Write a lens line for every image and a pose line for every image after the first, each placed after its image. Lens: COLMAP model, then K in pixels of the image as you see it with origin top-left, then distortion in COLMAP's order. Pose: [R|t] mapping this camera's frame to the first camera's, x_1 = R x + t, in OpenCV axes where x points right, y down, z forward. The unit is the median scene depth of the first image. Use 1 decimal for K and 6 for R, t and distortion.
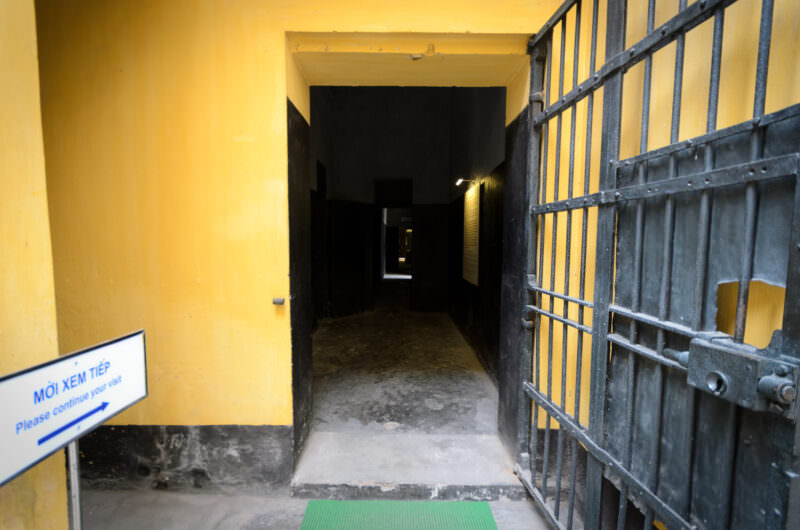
lens RADIAL K [[357.2, 0, 411.8], [0, 357.2, 268.8], [0, 0, 1]] dist [0.007188, -0.000170]
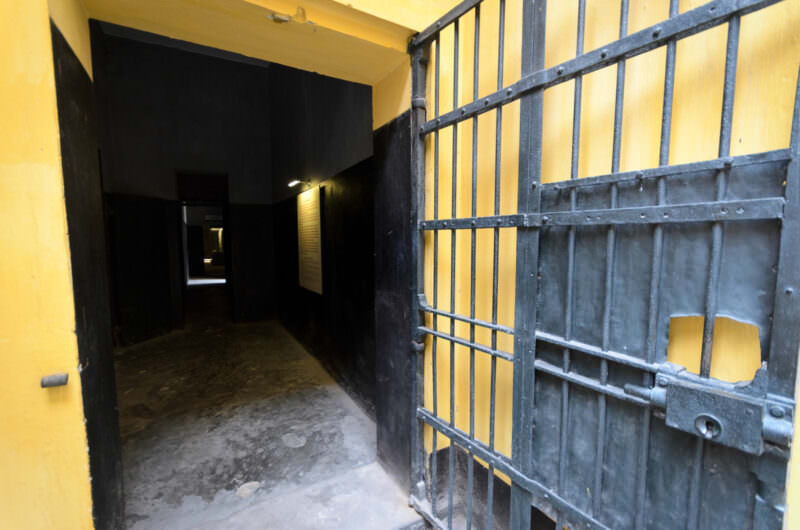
lens RADIAL K [[335.2, 0, 398.2], [0, 335.2, 270.5], [0, 0, 1]] dist [0.006869, 0.000180]
pose [[0.878092, -0.049753, 0.475897, -0.136325], [0.041752, 0.998753, 0.027377, -0.072935], [-0.476666, -0.004170, 0.879075, 0.263621]]
